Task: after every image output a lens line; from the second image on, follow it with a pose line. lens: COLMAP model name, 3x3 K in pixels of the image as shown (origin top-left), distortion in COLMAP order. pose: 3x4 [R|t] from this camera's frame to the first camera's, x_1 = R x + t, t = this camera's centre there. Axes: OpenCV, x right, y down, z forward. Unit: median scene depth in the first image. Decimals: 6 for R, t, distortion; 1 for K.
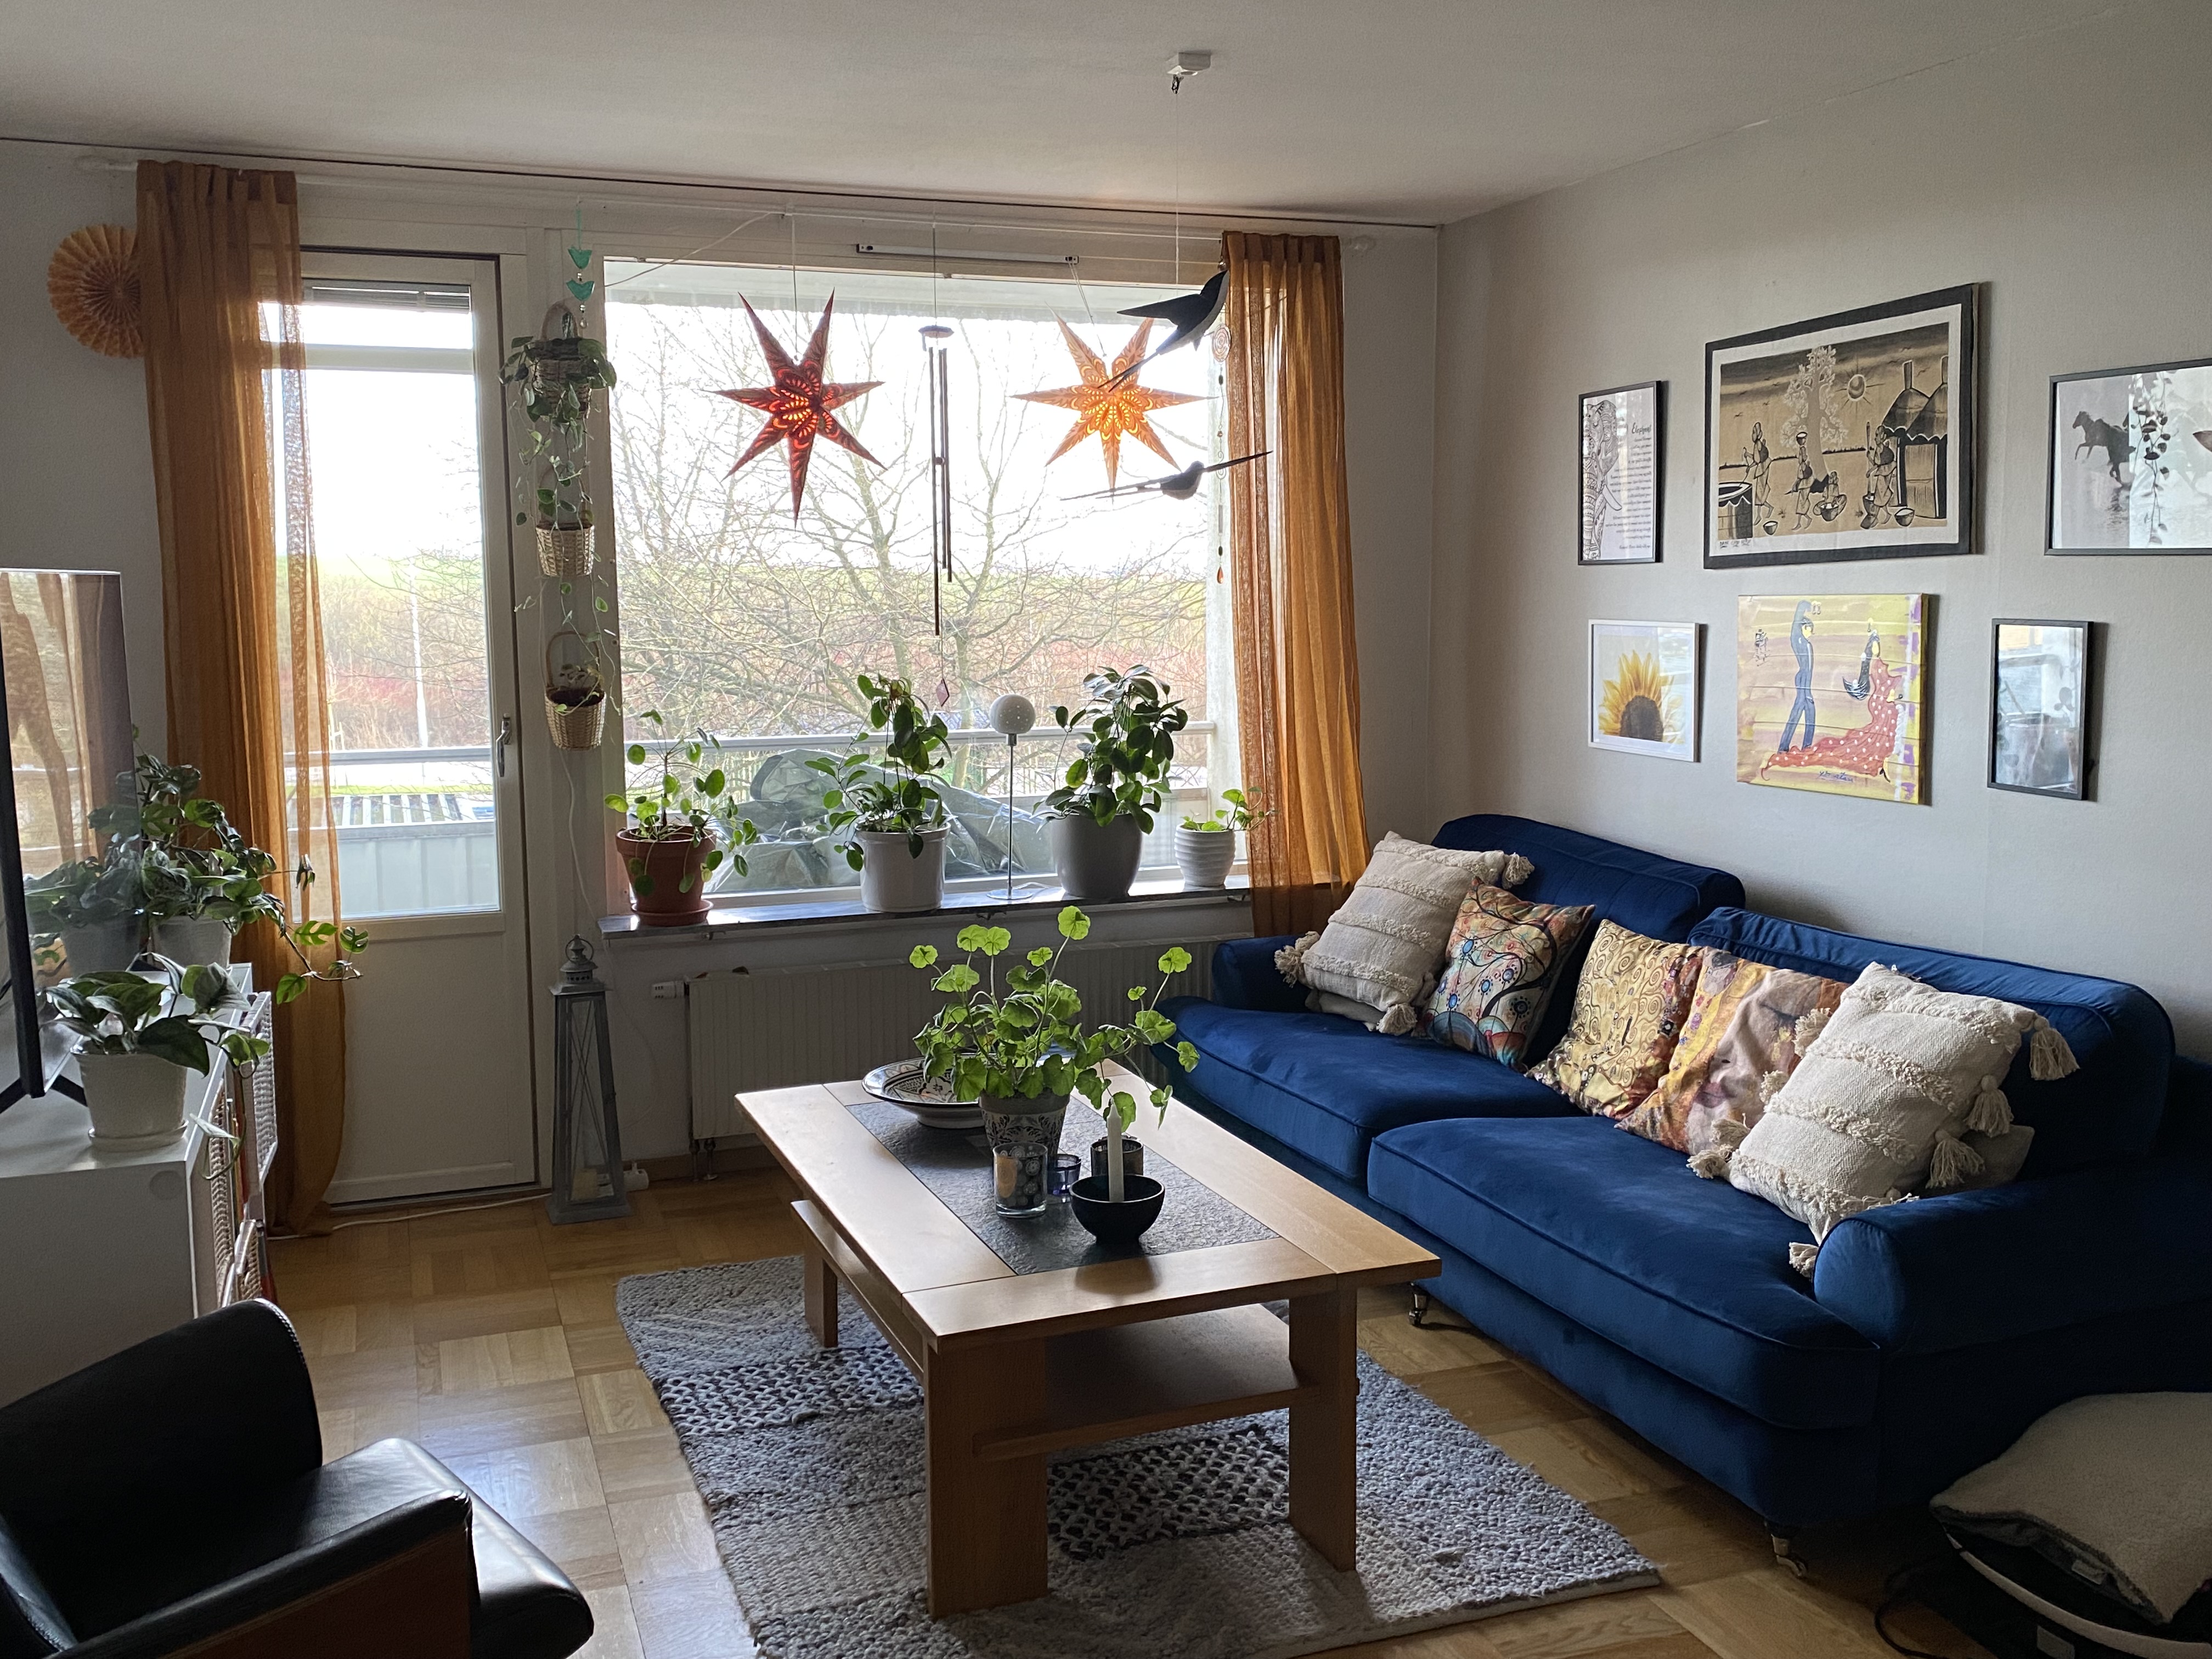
lens RADIAL K [[2066.2, 0, 1106.0], [0, 2066.2, 829.5], [0, 0, 1]] dist [0.145191, -0.205421]
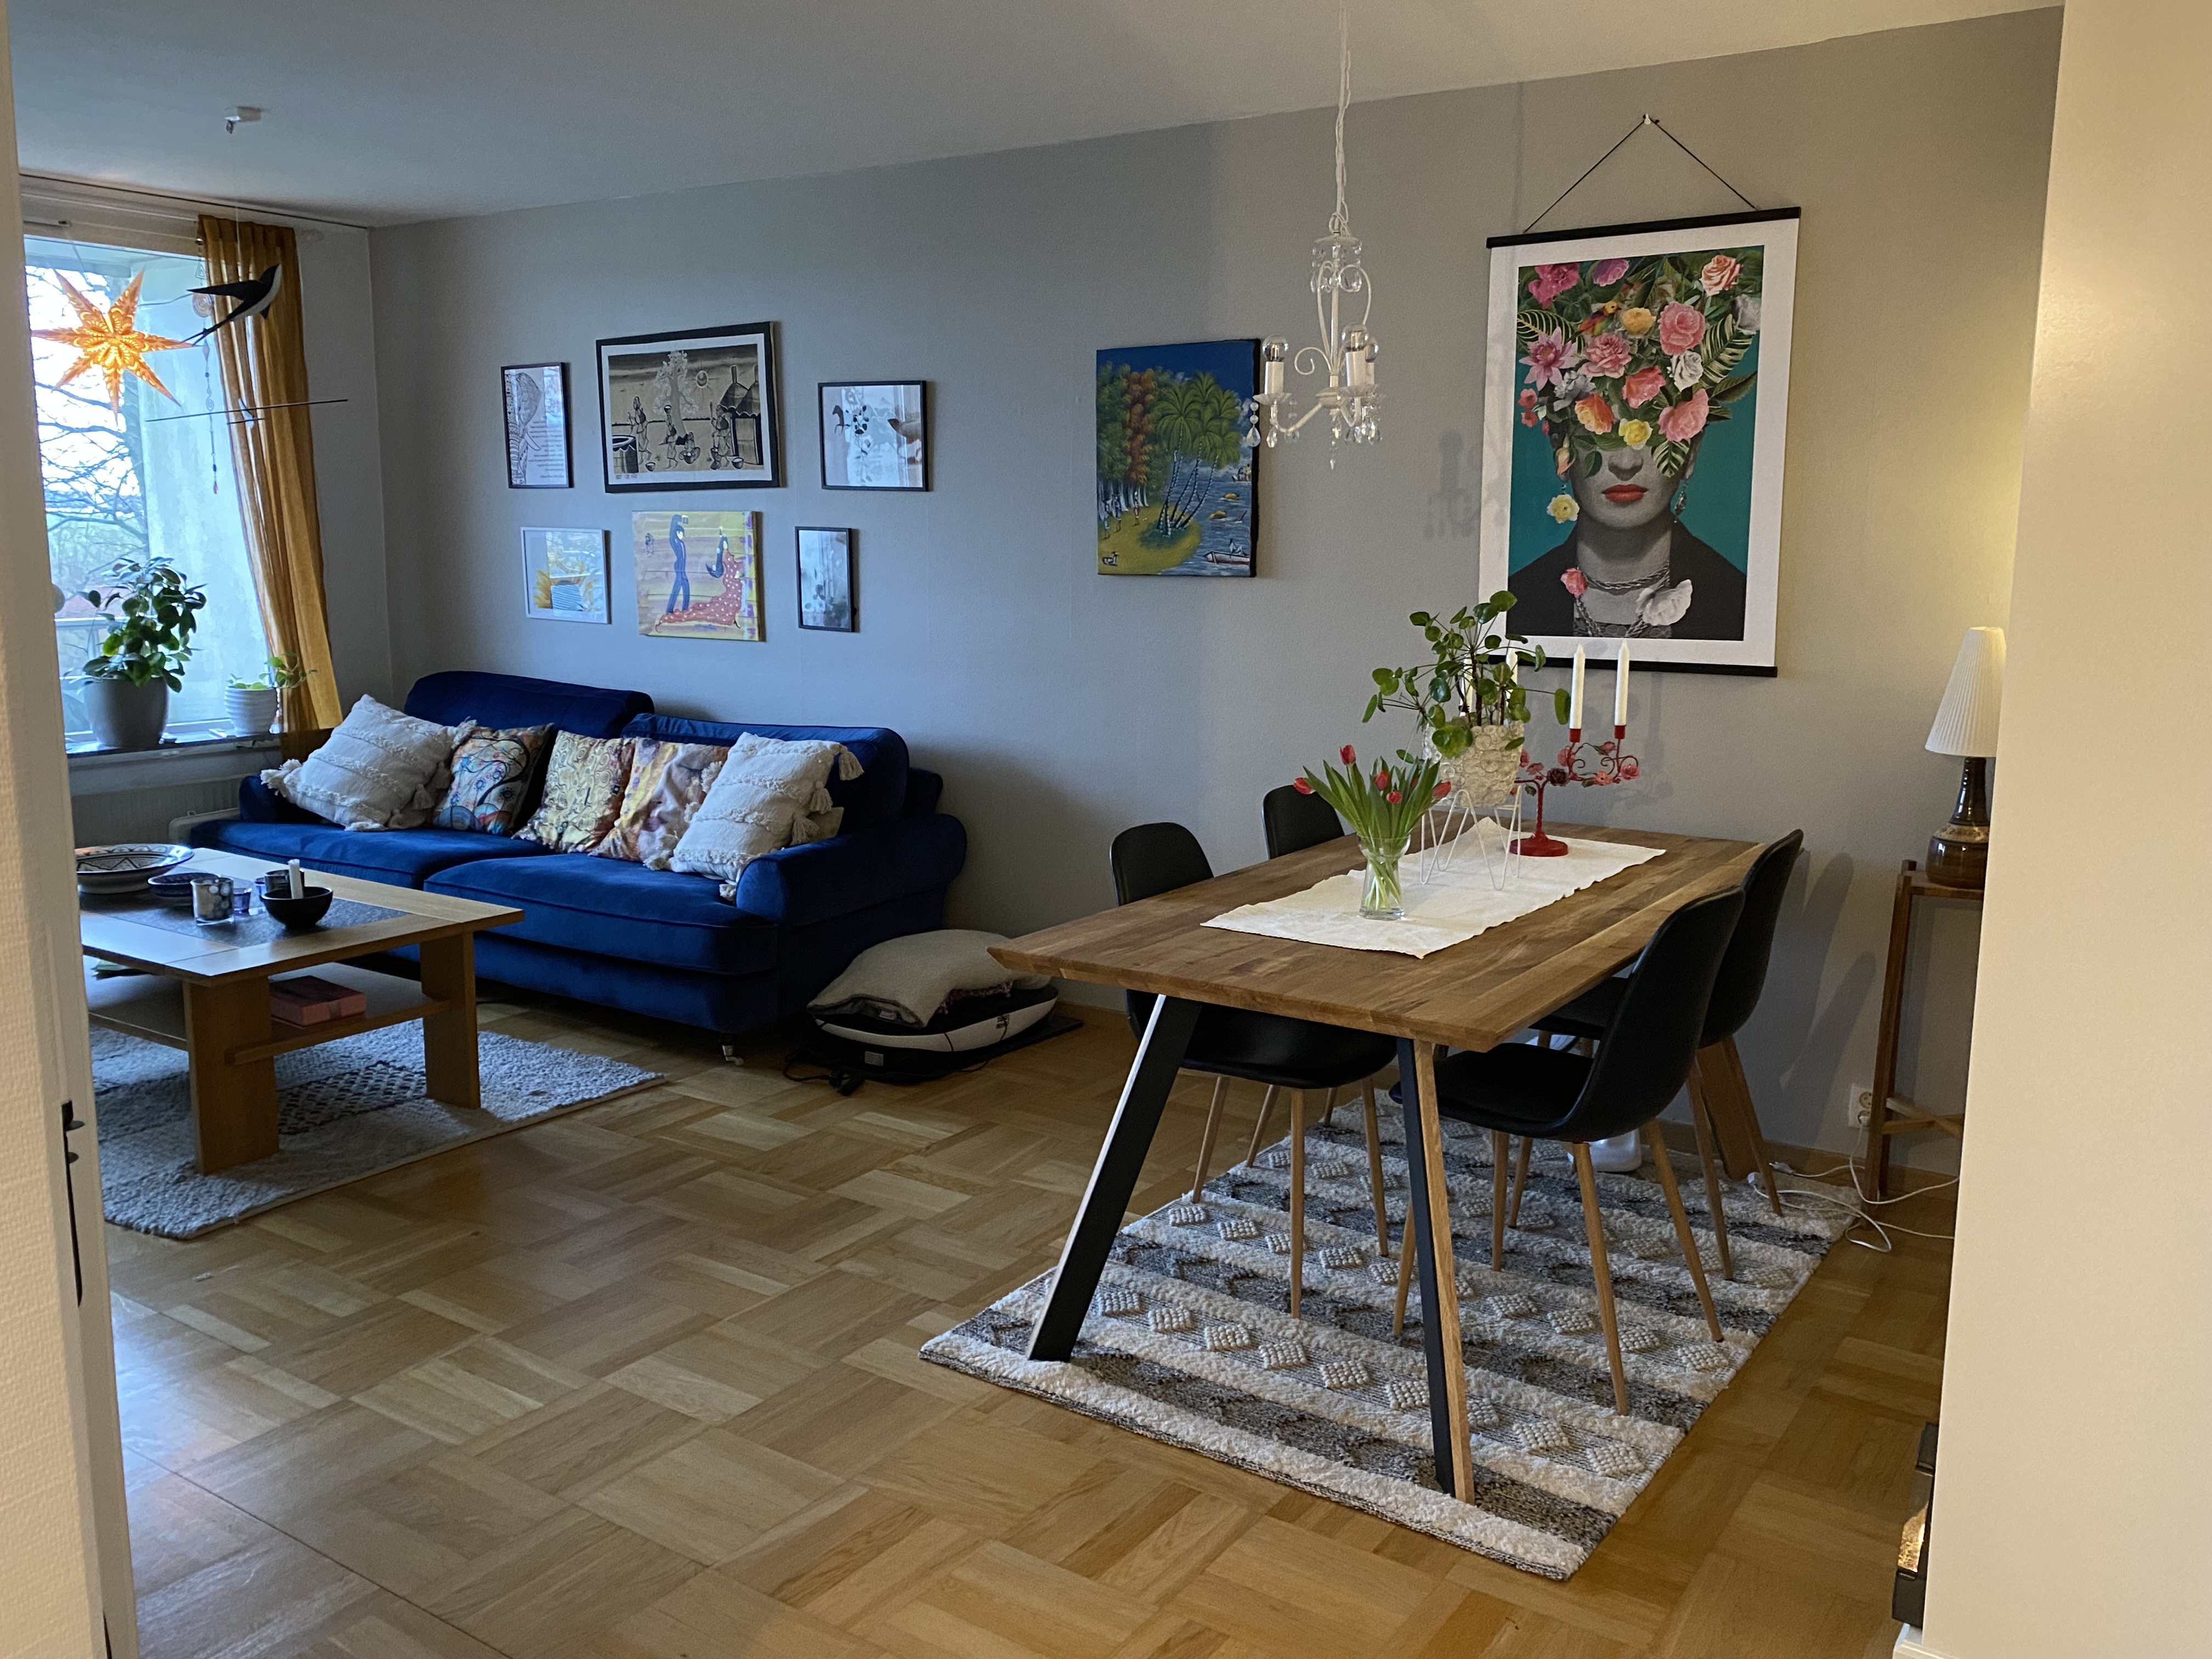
lens RADIAL K [[1809.7, 0, 1106.0], [0, 1809.7, 829.5], [0, 0, 1]] dist [-0.095880, 0.094826]
pose [[0.820399, -0.069127, 0.567597, -0.186919], [0.039716, 0.997157, 0.064036, 0.053204], [-0.570410, -0.029993, 0.820812, -0.290081]]
